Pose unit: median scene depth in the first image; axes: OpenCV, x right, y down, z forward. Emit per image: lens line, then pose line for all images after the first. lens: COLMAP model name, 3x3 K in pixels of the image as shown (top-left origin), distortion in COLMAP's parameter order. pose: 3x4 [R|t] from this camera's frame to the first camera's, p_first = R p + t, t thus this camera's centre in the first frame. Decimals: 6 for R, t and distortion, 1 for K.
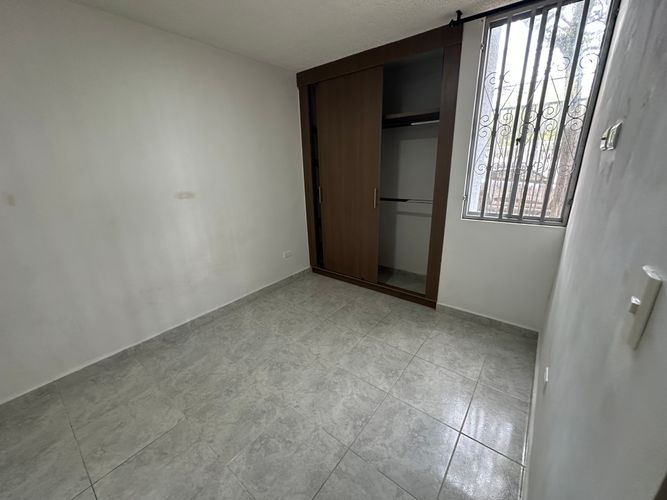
lens RADIAL K [[267.5, 0, 333.5], [0, 267.5, 250.0], [0, 0, 1]] dist [-0.001677, 0.000088]
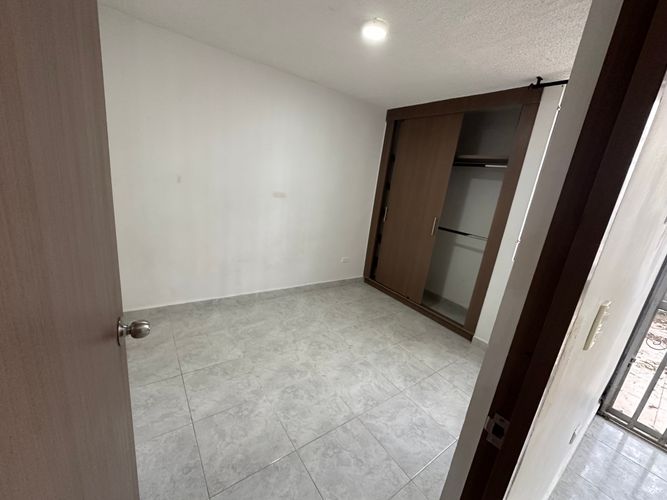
lens RADIAL K [[267.5, 0, 333.5], [0, 267.5, 250.0], [0, 0, 1]] dist [-0.001677, 0.000088]
pose [[0.949795, 0.211994, -0.230102, 0.048032], [-0.226192, 0.973385, -0.036872, 0.042639], [0.216162, 0.087068, 0.972468, -0.177595]]
